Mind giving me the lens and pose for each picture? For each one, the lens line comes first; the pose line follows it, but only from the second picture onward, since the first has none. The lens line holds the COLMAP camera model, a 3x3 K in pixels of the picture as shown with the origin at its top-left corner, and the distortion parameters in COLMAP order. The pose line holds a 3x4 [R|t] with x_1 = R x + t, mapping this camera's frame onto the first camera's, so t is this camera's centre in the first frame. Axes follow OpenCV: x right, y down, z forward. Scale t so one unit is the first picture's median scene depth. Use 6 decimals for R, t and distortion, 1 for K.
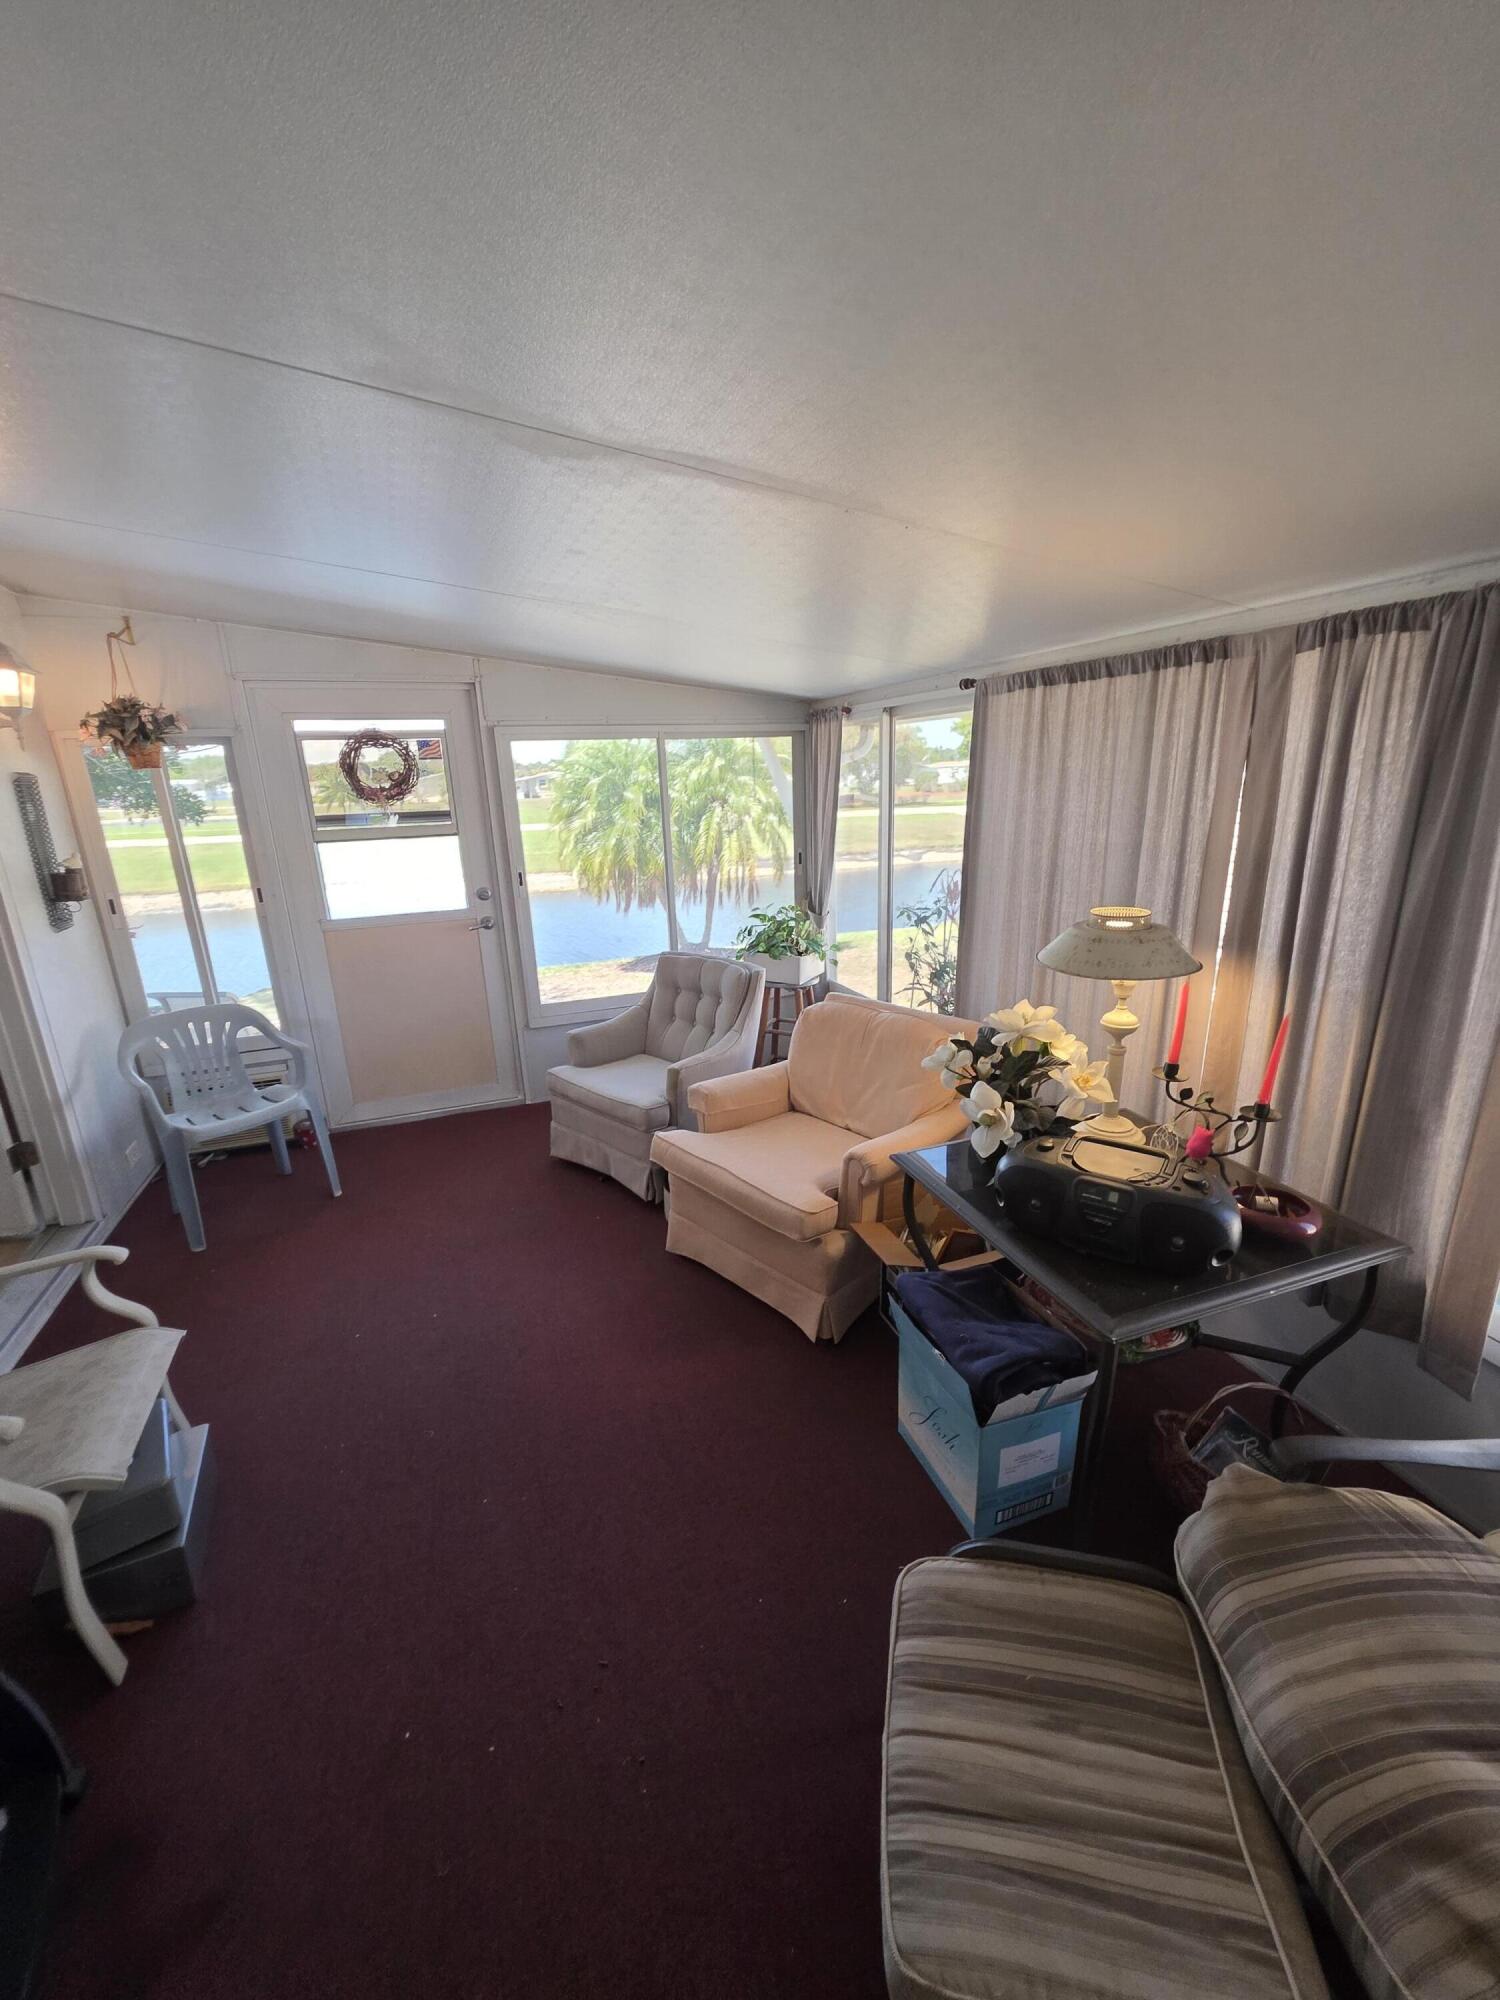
lens RADIAL K [[787.6, 0, 773.2], [0, 787.6, 984.1], [0, 0, 1]] dist [-0.012984, -0.000114]
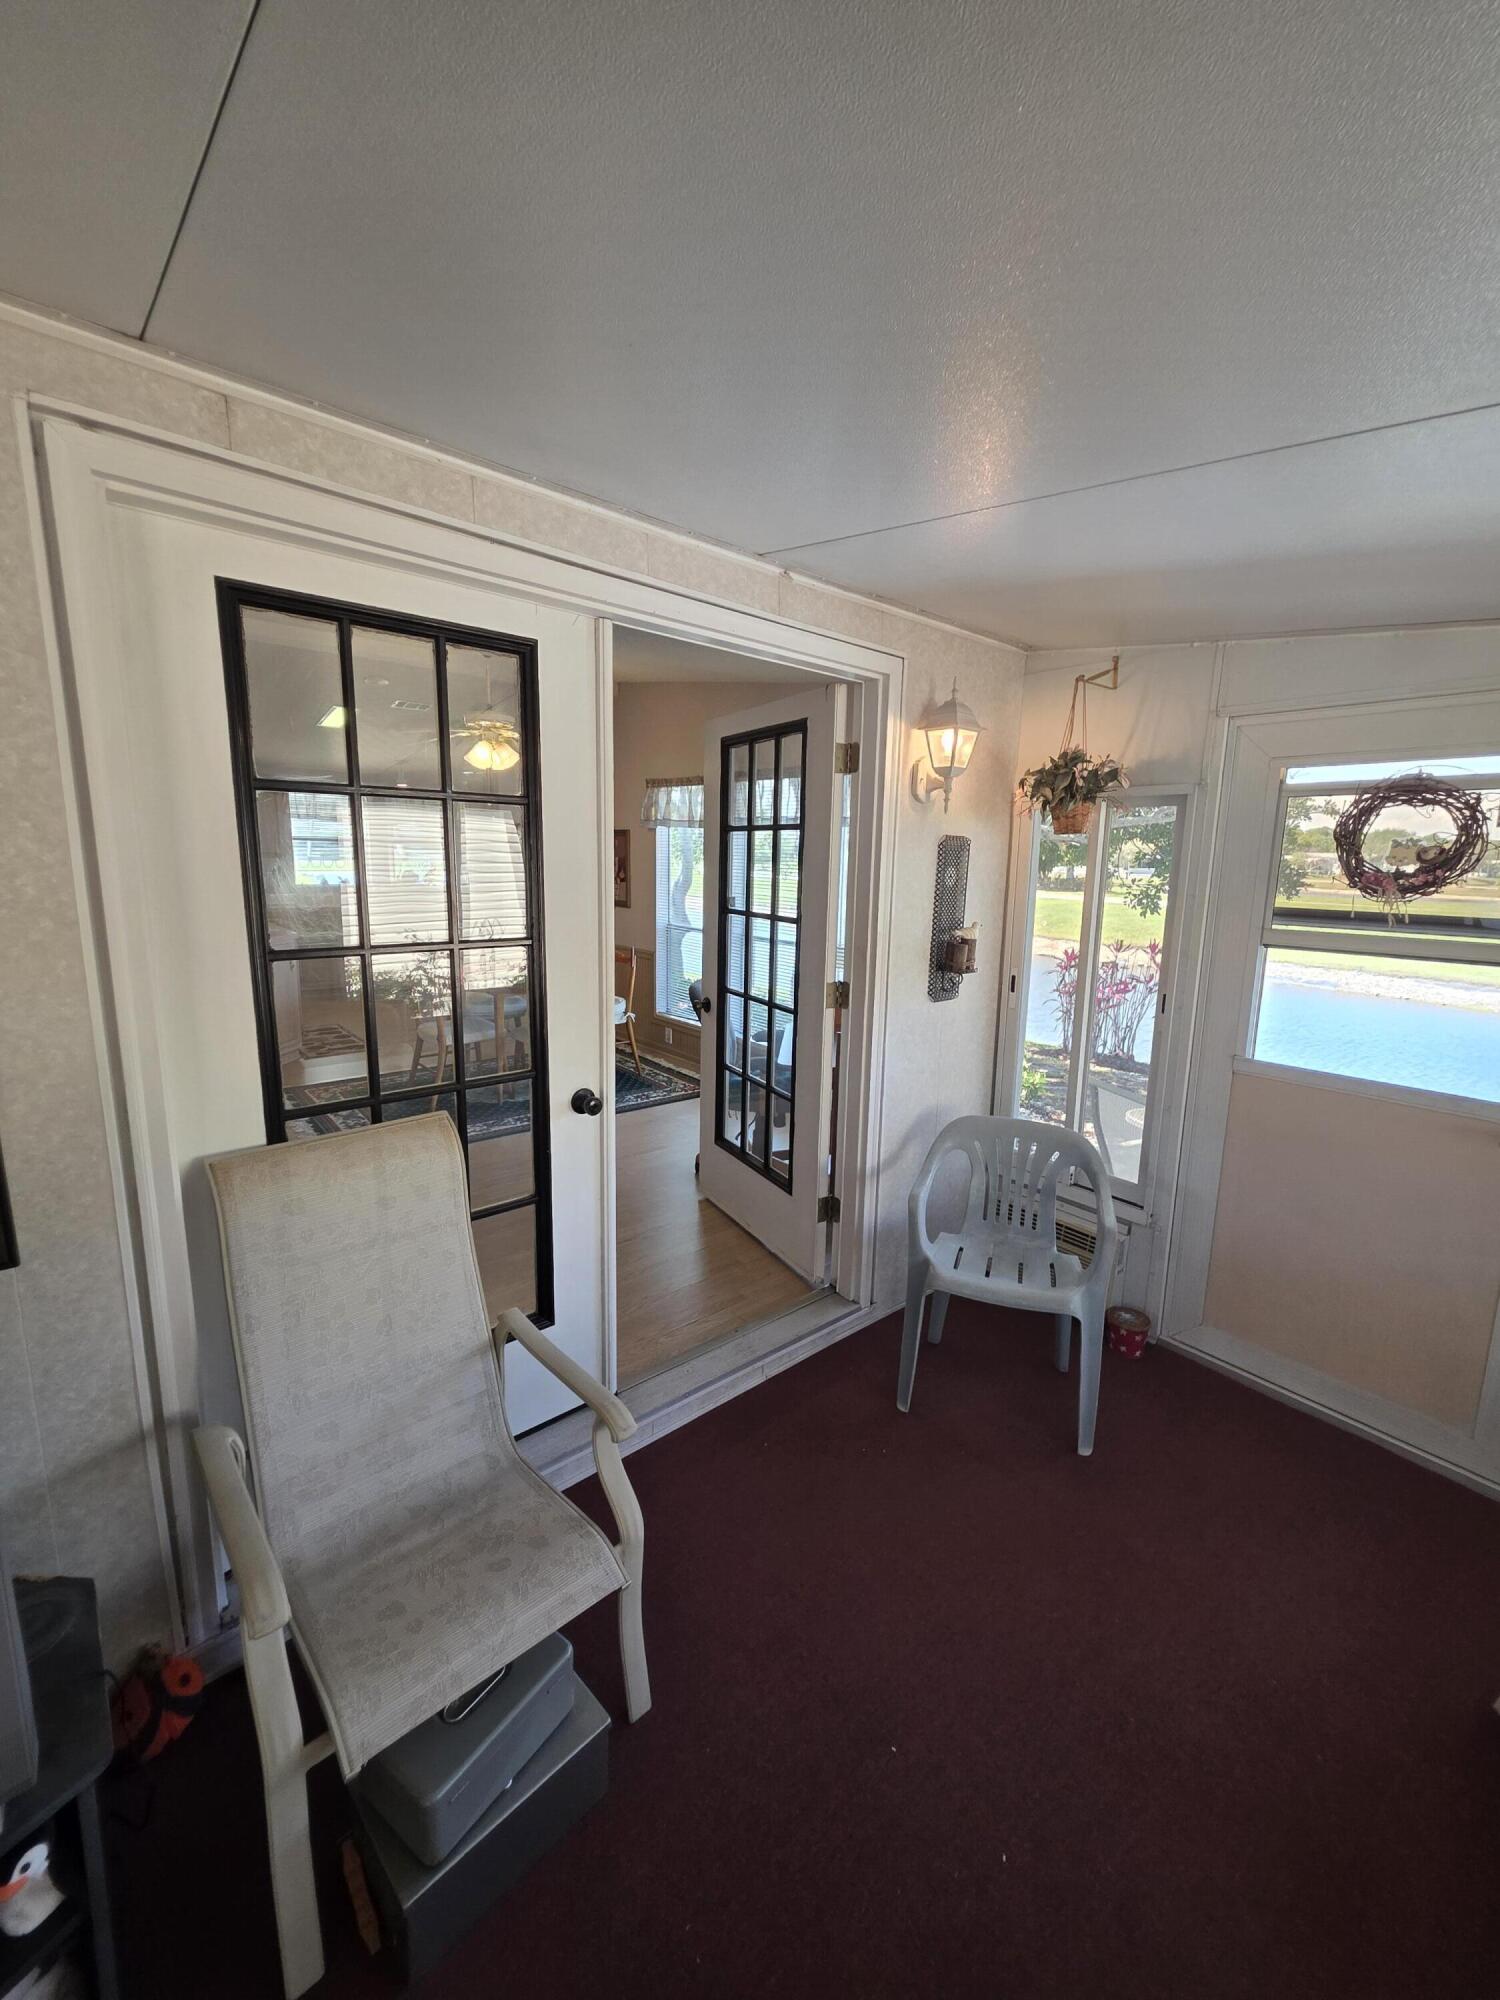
lens RADIAL K [[826.8, 0, 703.9], [0, 826.8, 994.6], [0, 0, 1]] dist [0.000329, 0.000038]
pose [[0.297294, 0.191166, -0.935453, -0.056035], [-0.268593, 0.956930, 0.110193, -0.095405], [0.916228, 0.218496, 0.335836, 0.350082]]
